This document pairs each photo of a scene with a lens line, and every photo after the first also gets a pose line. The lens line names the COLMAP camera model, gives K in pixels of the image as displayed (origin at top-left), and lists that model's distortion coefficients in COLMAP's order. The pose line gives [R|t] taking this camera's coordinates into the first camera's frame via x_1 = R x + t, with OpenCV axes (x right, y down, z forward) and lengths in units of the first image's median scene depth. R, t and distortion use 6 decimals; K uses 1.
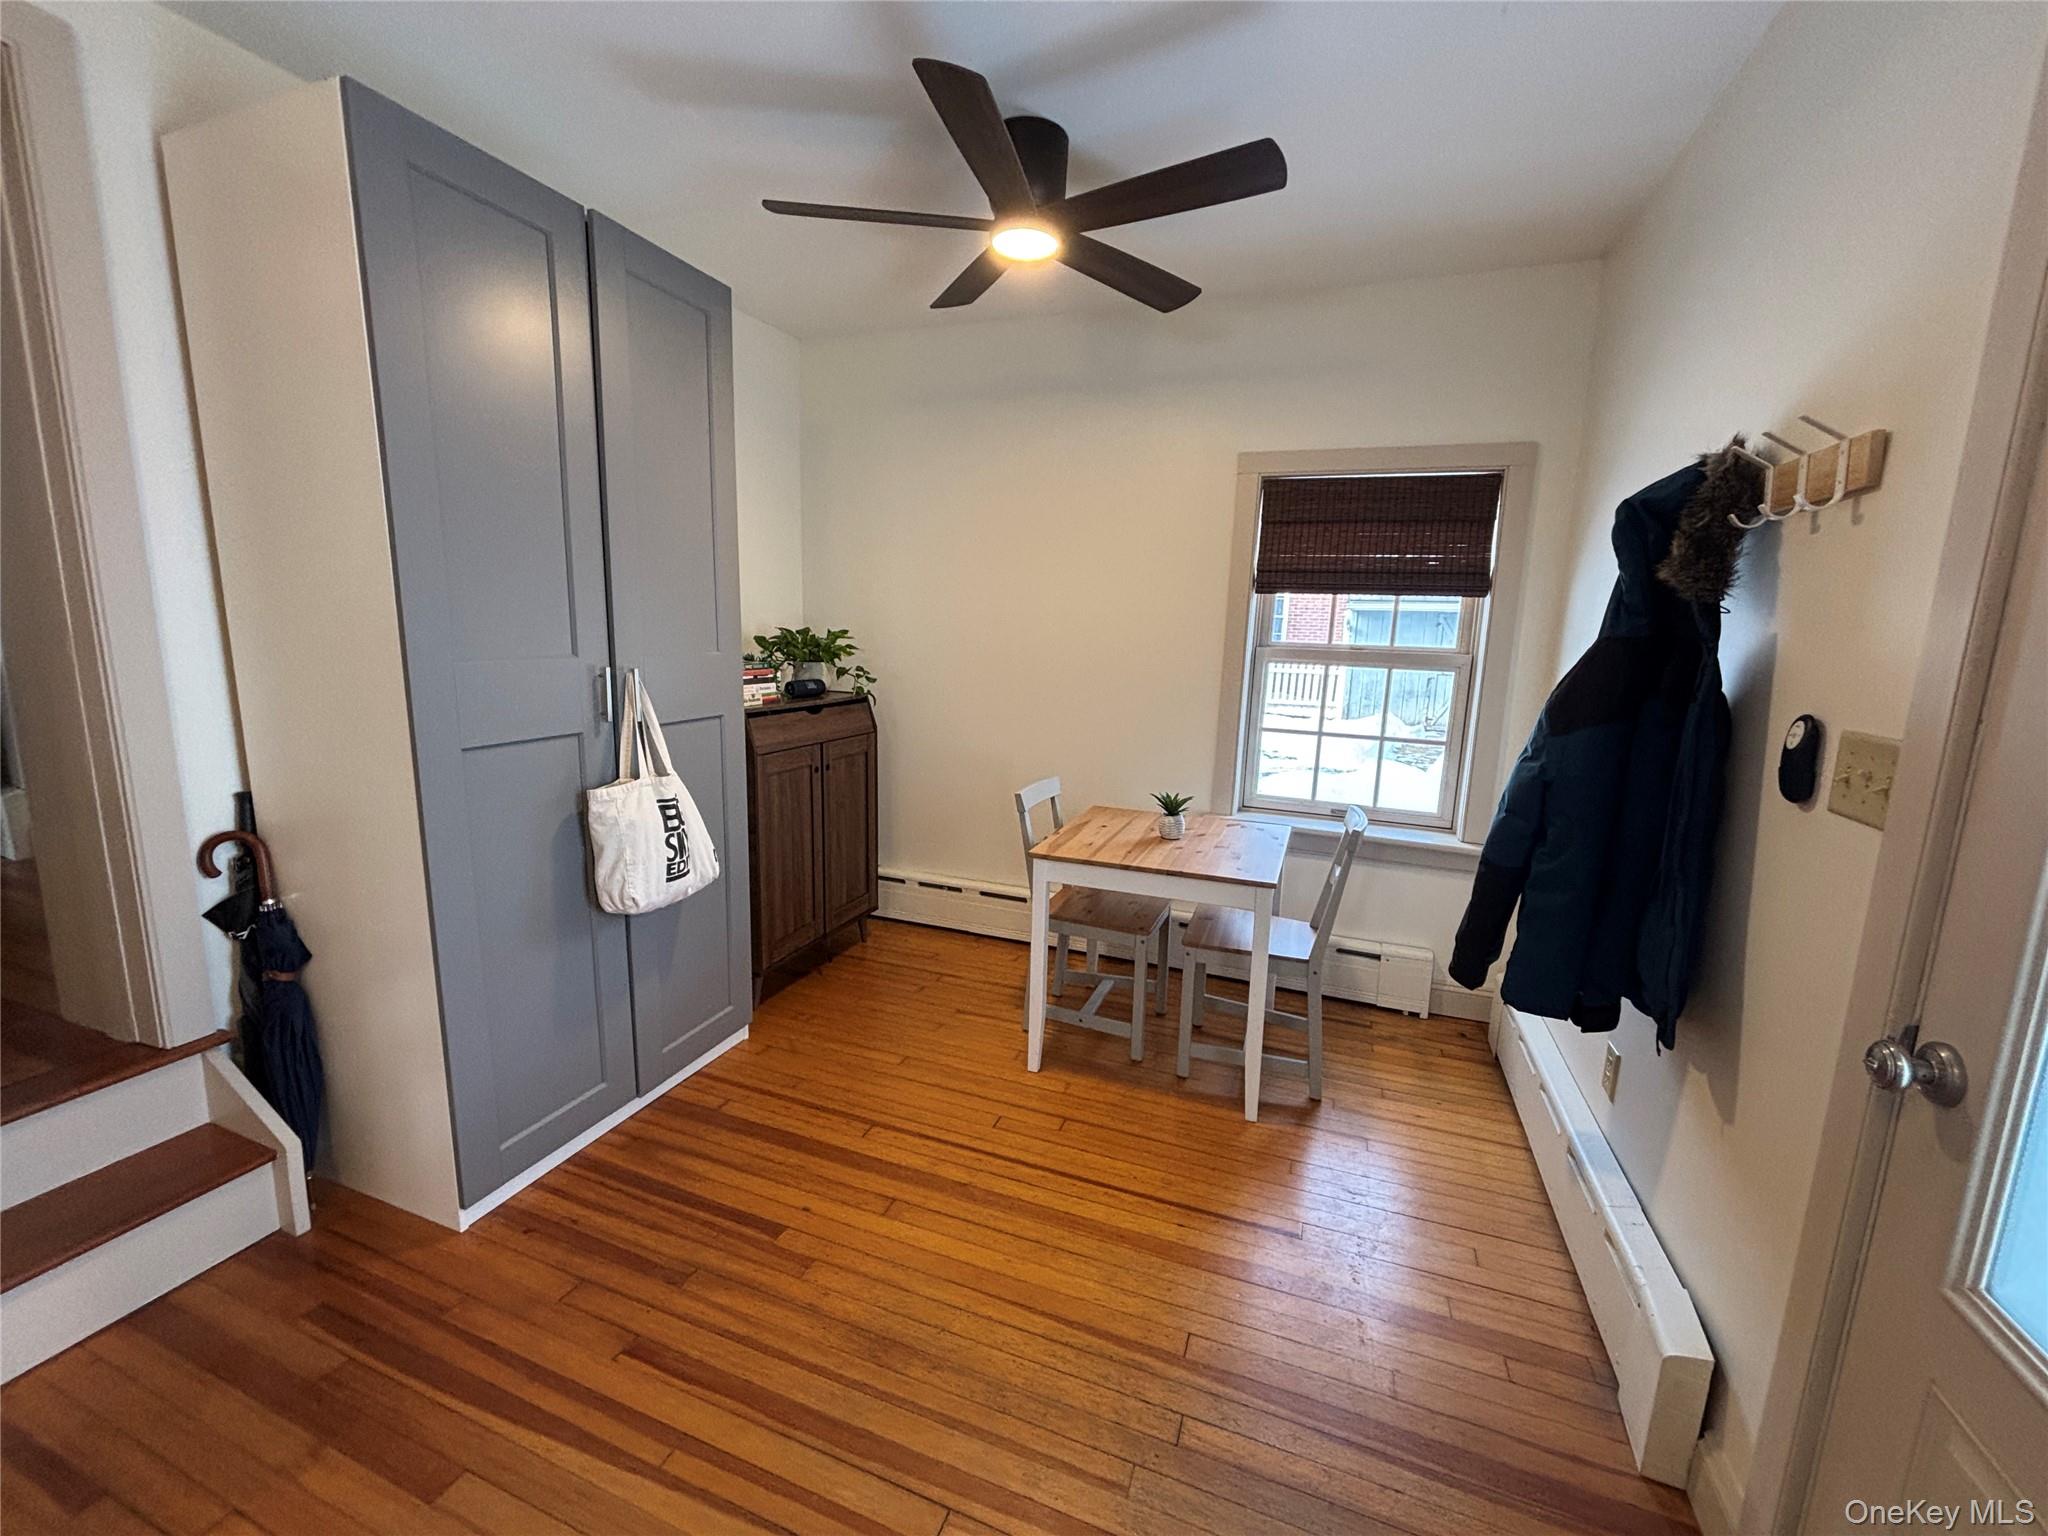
lens RADIAL K [[819.7, 0, 1023.5], [0, 819.7, 762.1], [0, 0, 1]] dist [-0.004506, 0.001512]
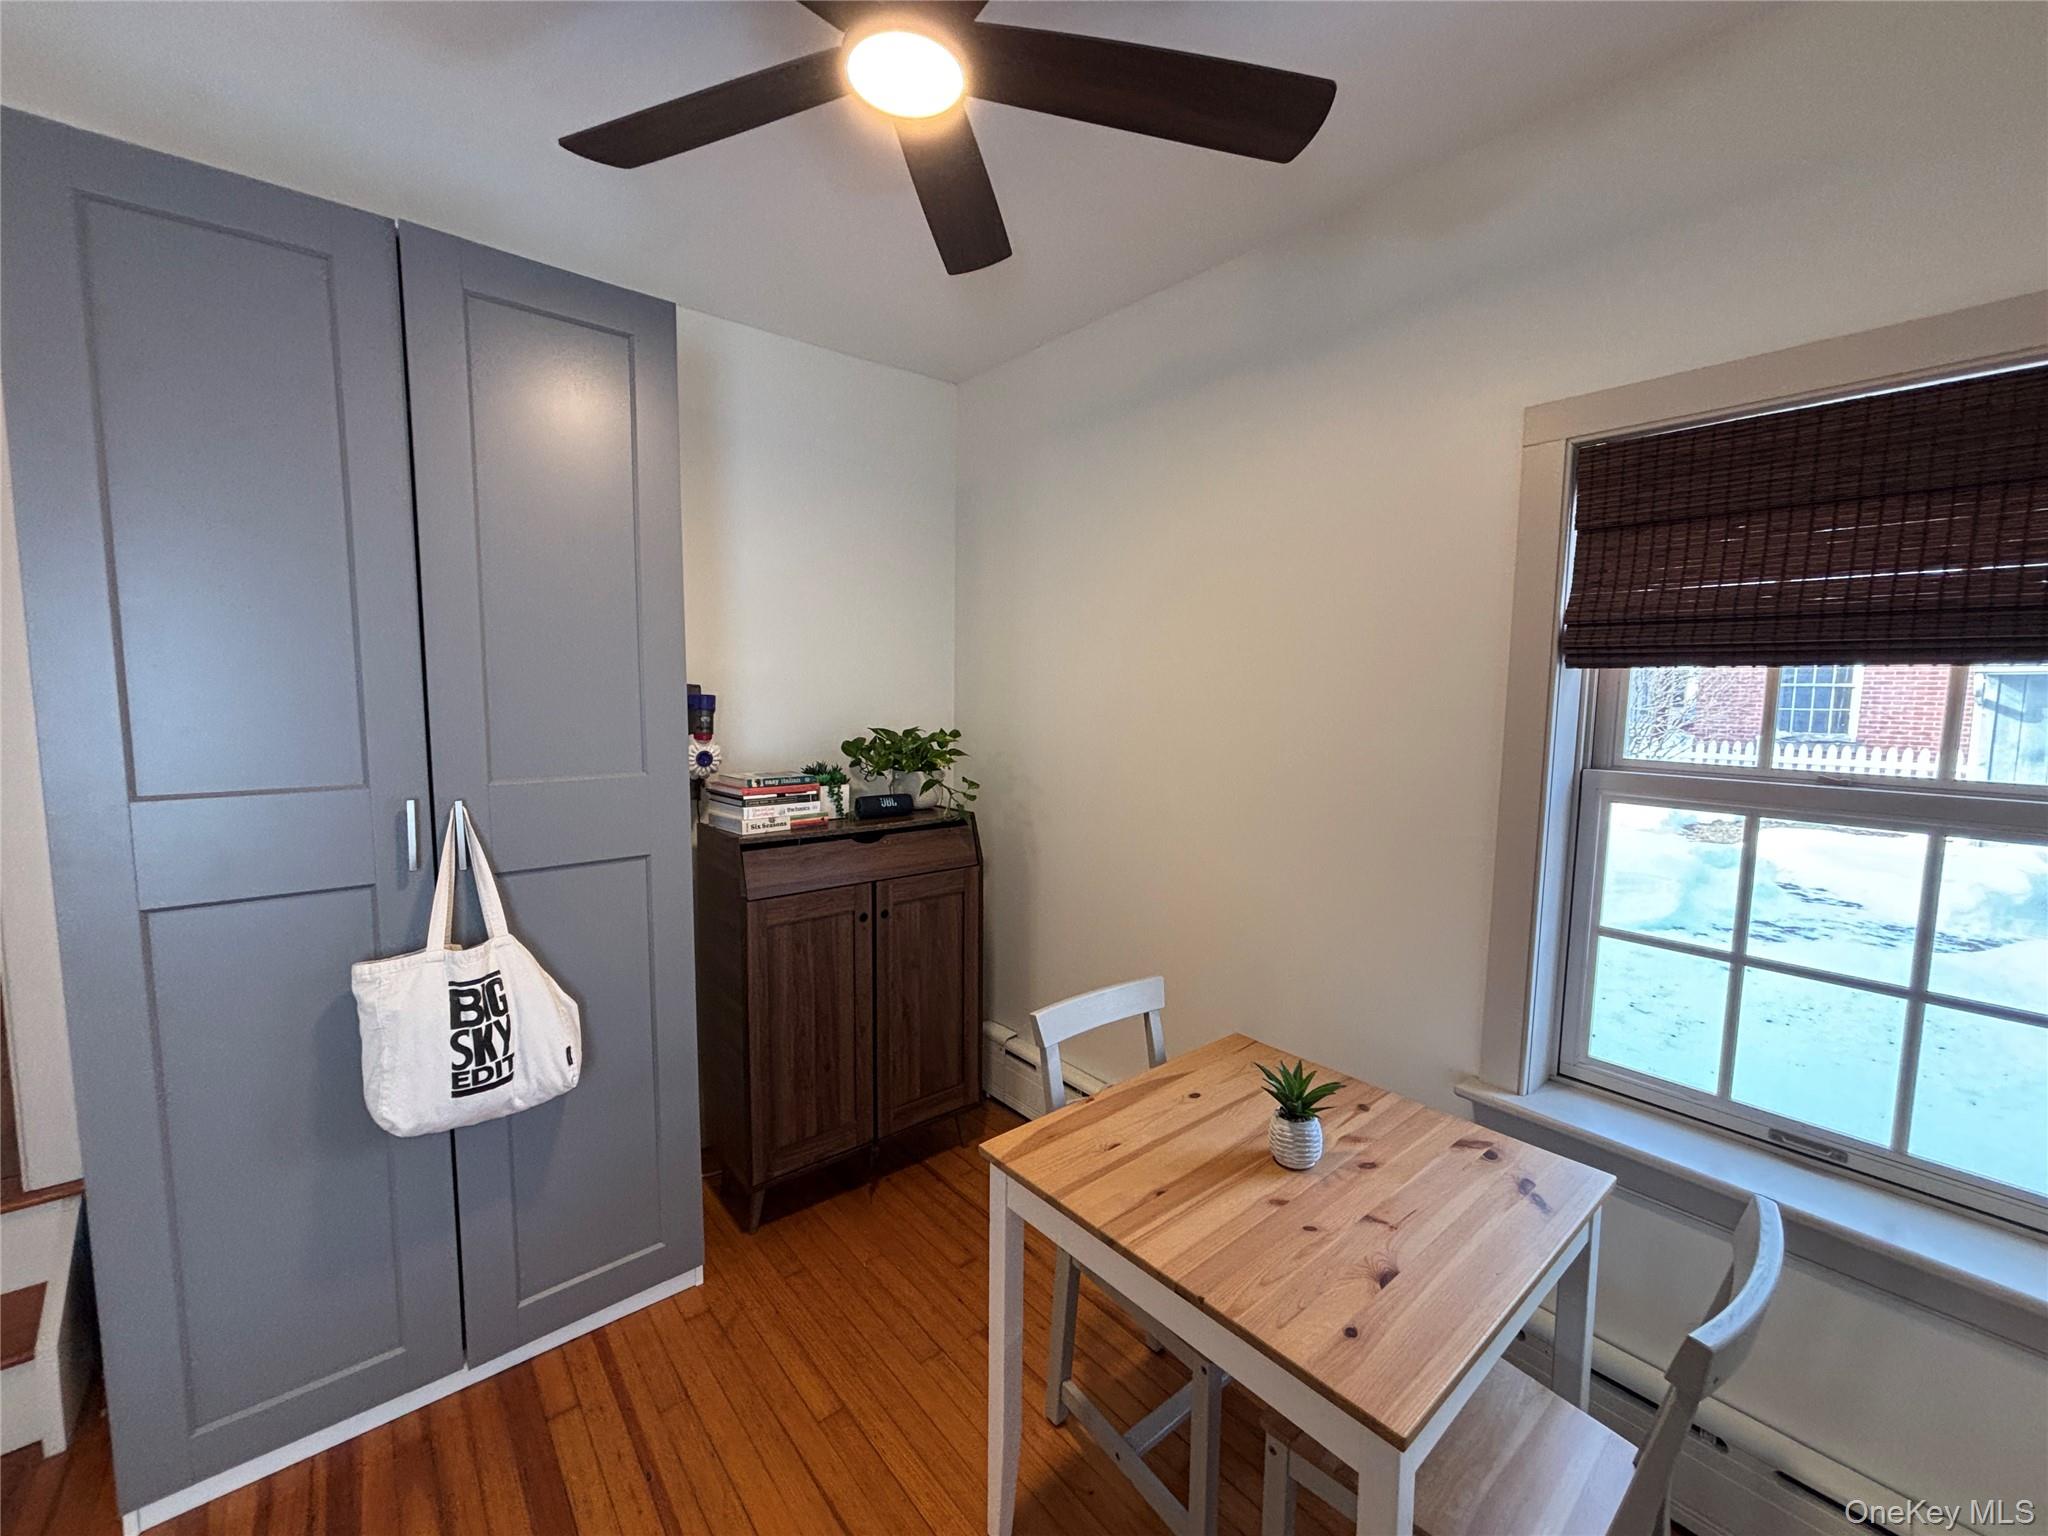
lens RADIAL K [[819.7, 0, 1026.5], [0, 819.7, 763.0], [0, 0, 1]] dist [-0.004506, 0.001512]
pose [[0.876291, 0.025353, -0.481114, 0.316024], [-0.068697, 0.994986, -0.072692, -0.117815], [0.476858, 0.096751, 0.873639, 0.536813]]
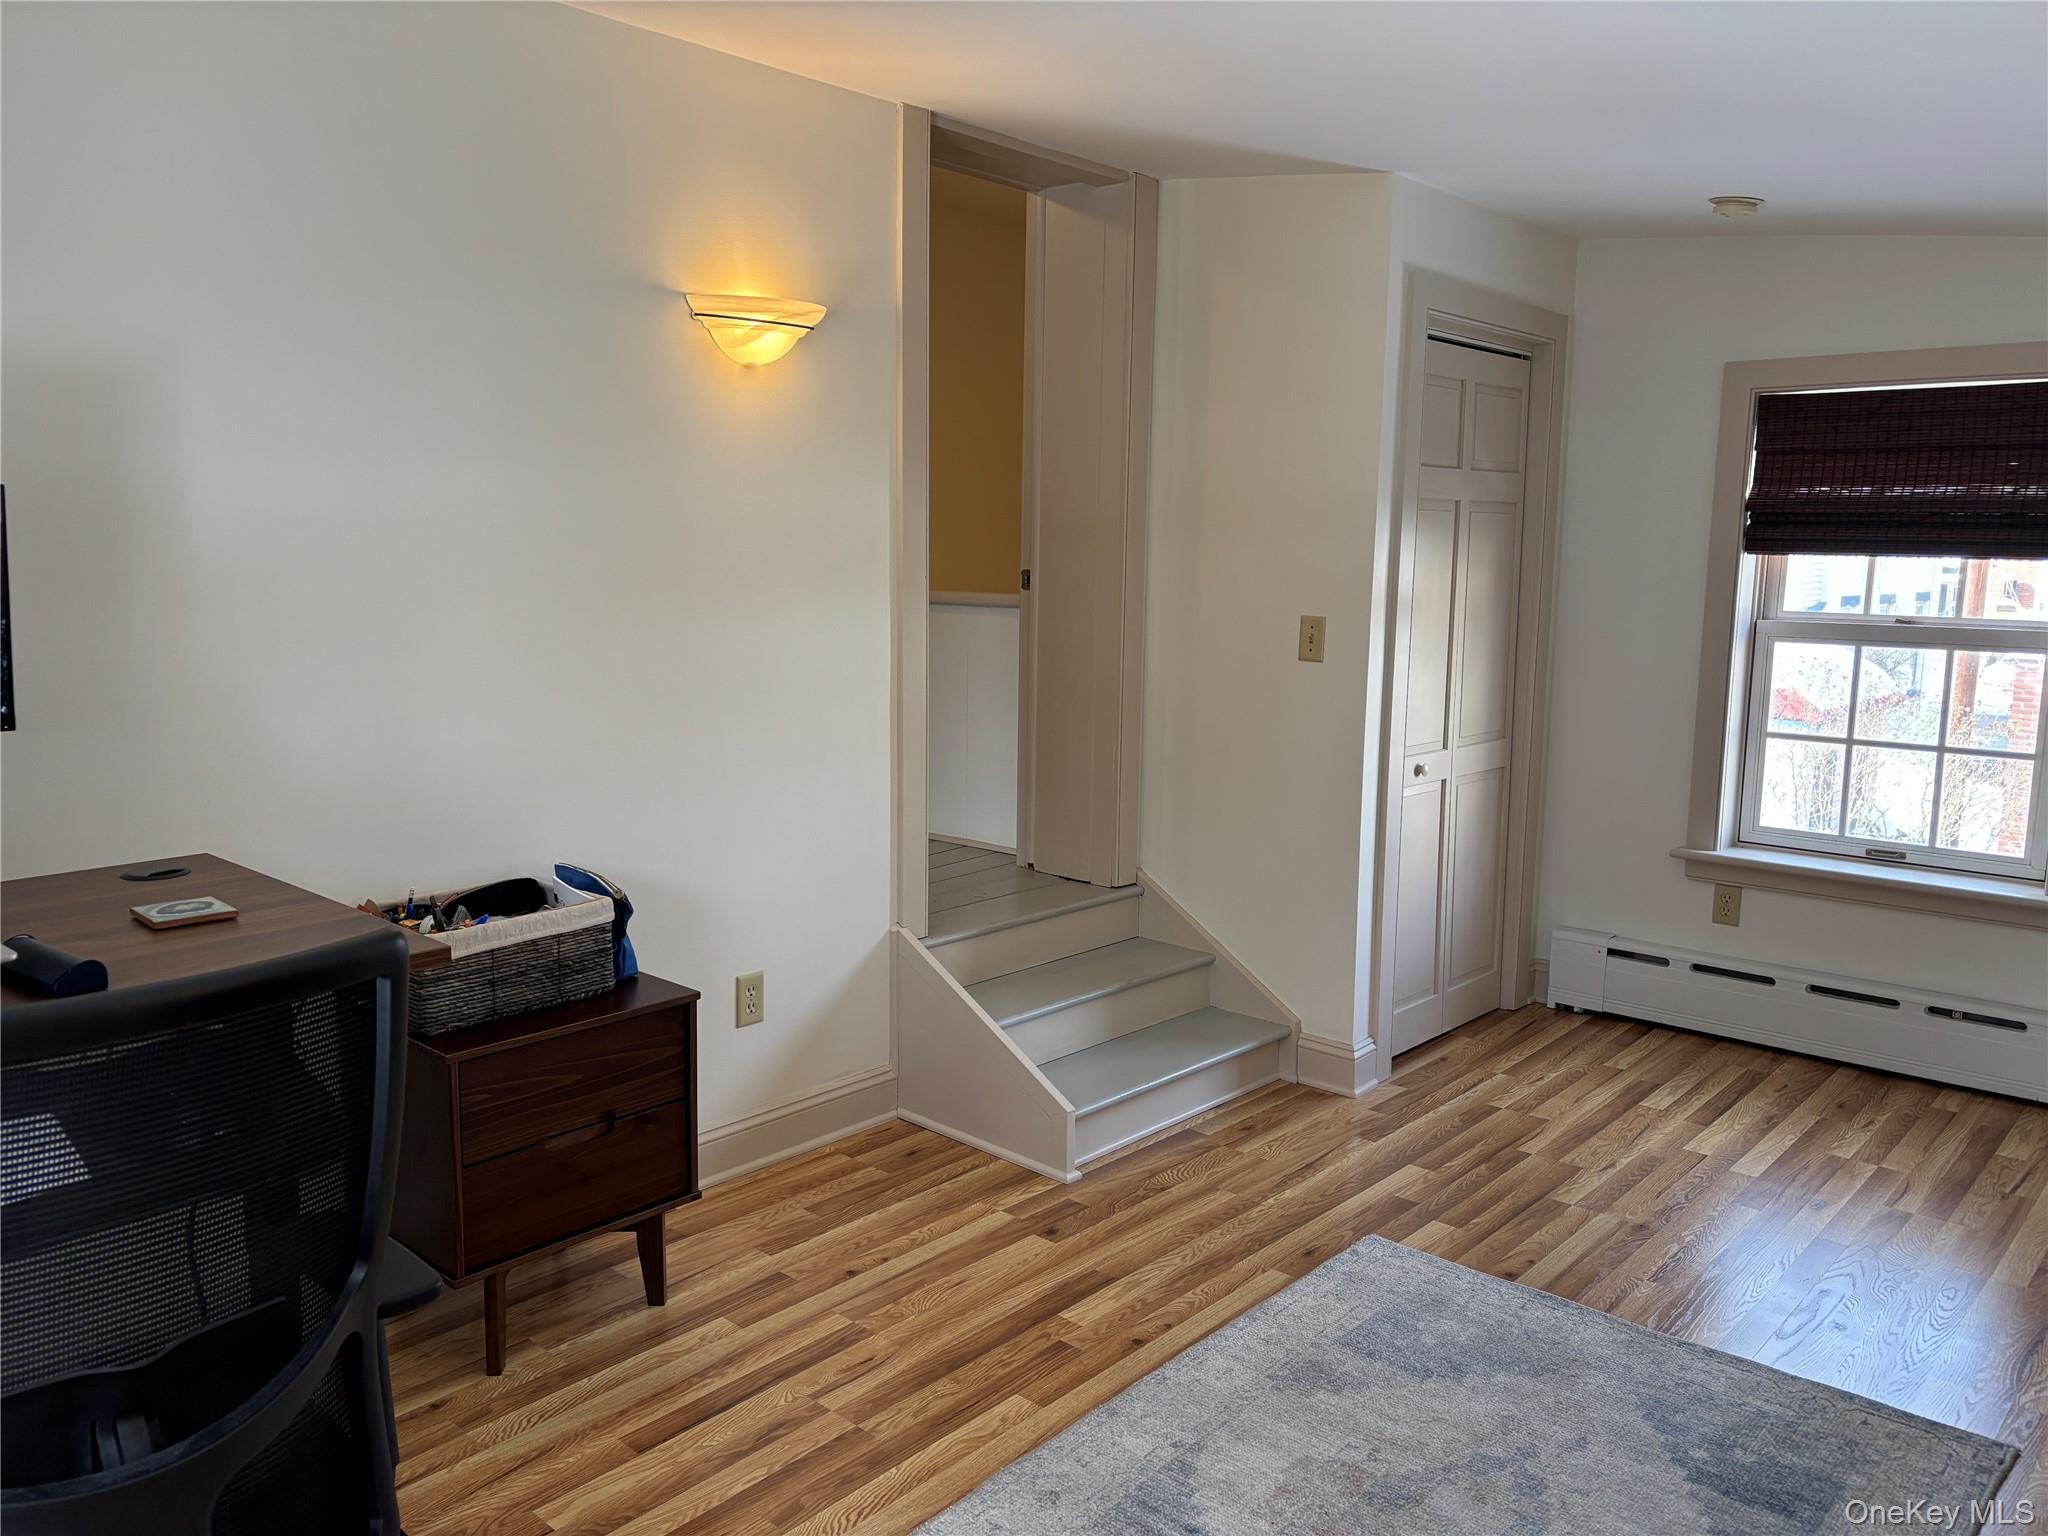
lens RADIAL K [[1548.7, 0, 1042.6], [0, 1548.7, 779.9], [0, 0, 1]] dist [0.017947, 0.010434]
pose [[0.943321, 0.028324, -0.330672, 0.206223], [-0.036404, 0.999170, -0.018266, 0.068345], [0.329880, 0.029269, 0.943569, -0.712525]]
